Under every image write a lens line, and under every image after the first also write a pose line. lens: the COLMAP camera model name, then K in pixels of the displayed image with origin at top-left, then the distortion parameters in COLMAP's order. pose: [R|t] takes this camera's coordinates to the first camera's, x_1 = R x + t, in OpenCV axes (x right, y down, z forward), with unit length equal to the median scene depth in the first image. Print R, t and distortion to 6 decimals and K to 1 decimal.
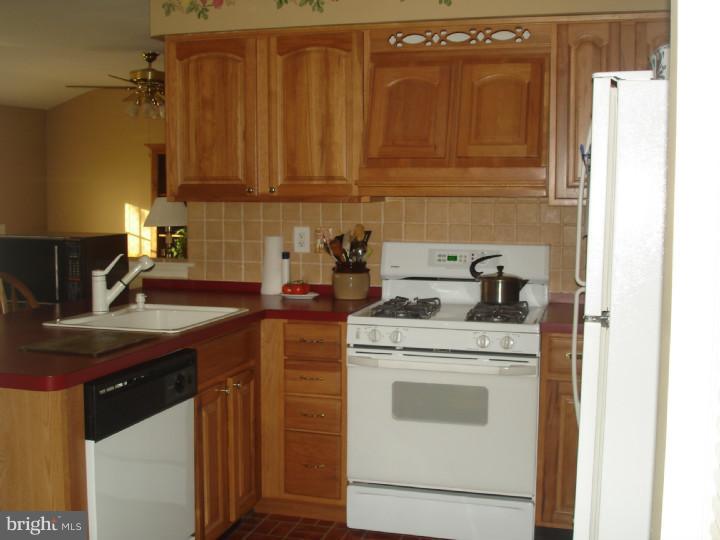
lens RADIAL K [[869.1, 0, 360.0], [0, 869.1, 270.0], [0, 0, 1]] dist [-0.112841, -0.009031]
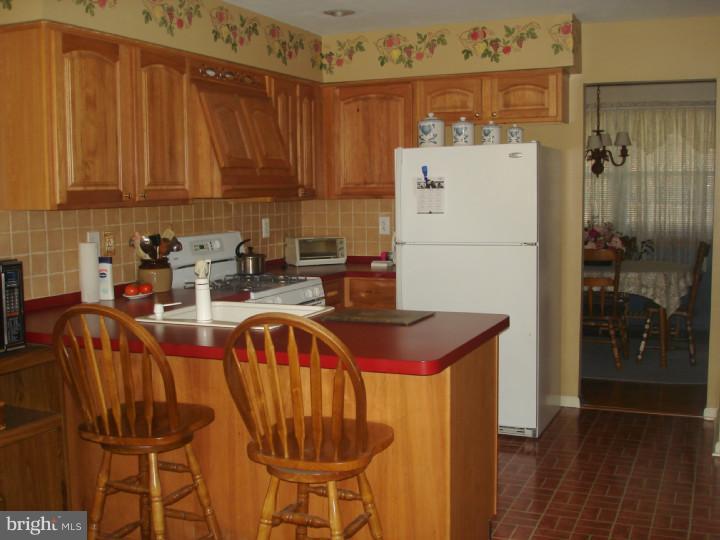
lens RADIAL K [[820.1, 0, 360.0], [0, 820.1, 270.0], [0, 0, 1]] dist [-0.087134, -0.019241]
pose [[0.138364, -0.102440, 0.985069, -1.101099], [0.105423, 0.990508, 0.088198, -0.064827], [-0.984754, 0.091646, 0.147851, 0.636780]]
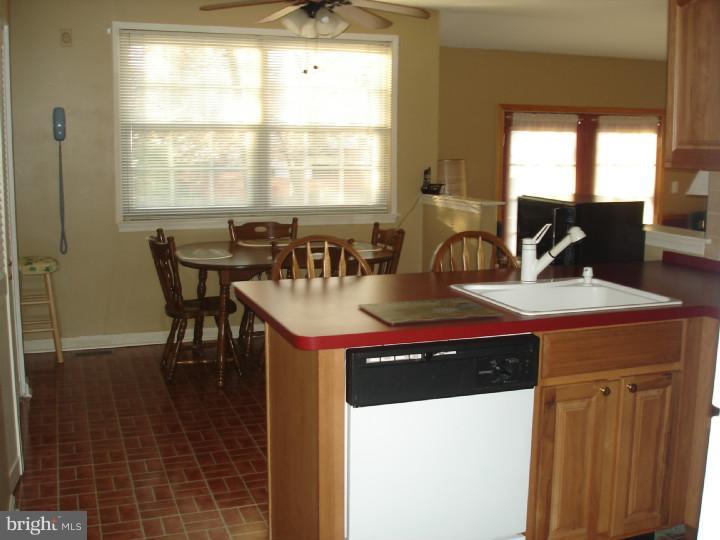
lens RADIAL K [[820.1, 0, 360.0], [0, 820.1, 270.0], [0, 0, 1]] dist [-0.087134, -0.019241]
pose [[0.588940, 0.123080, -0.798750, 0.300067], [-0.071421, 0.992395, 0.100259, -0.040019], [0.805015, -0.001998, 0.593252, 0.278819]]
